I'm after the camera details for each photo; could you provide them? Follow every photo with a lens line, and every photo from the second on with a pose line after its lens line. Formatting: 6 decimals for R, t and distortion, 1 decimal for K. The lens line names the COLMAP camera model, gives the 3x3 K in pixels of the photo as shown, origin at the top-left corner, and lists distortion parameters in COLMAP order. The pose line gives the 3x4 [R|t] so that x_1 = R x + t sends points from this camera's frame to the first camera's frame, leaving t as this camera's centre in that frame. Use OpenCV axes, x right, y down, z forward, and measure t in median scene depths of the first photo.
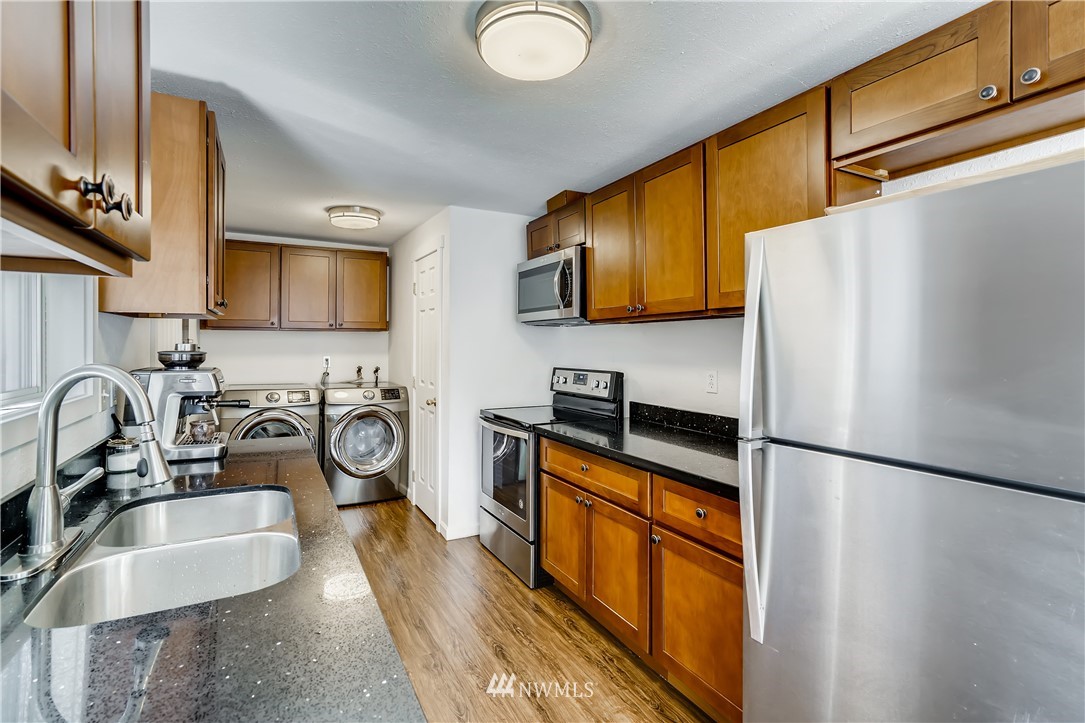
lens RADIAL K [[506.7, 0, 542.5], [0, 506.7, 341.3], [0, 0, 1]] dist [-0.001780, 0.000019]
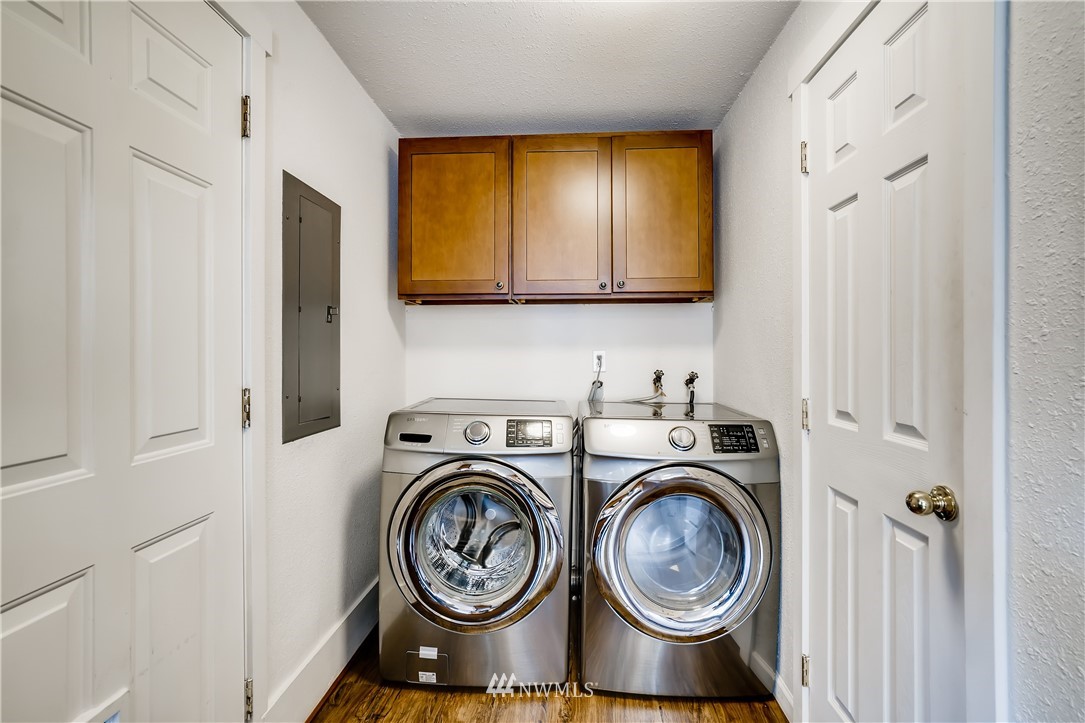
lens RADIAL K [[499.7, 0, 541.3], [0, 499.7, 345.9], [0, 0, 1]] dist [-0.017094, 0.000468]
pose [[0.842254, -0.011850, -0.538951, -0.215401], [0.004219, 0.999873, -0.015392, 0.035966], [0.539065, 0.010690, 0.842197, 0.584019]]
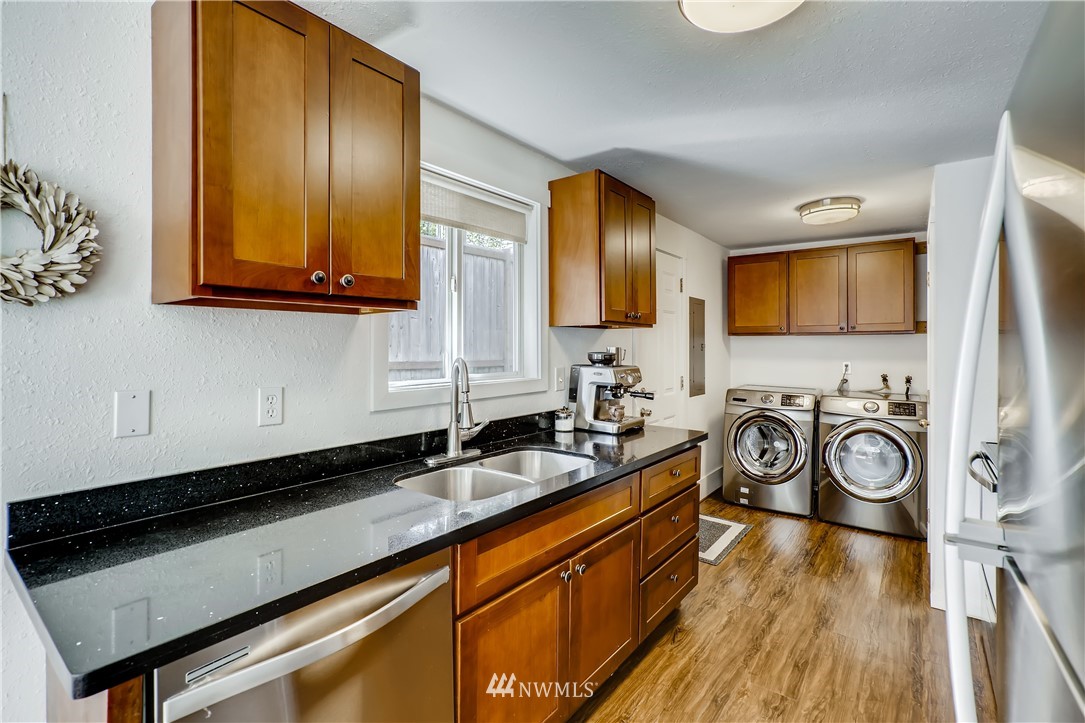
lens RADIAL K [[499.7, 0, 541.3], [0, 499.7, 345.9], [0, 0, 1]] dist [-0.017094, 0.000468]
pose [[0.404708, -0.002437, -0.914443, 0.203704], [0.001082, 0.999997, -0.002186, 0.001847], [0.914446, -0.000104, 0.404709, 0.132418]]
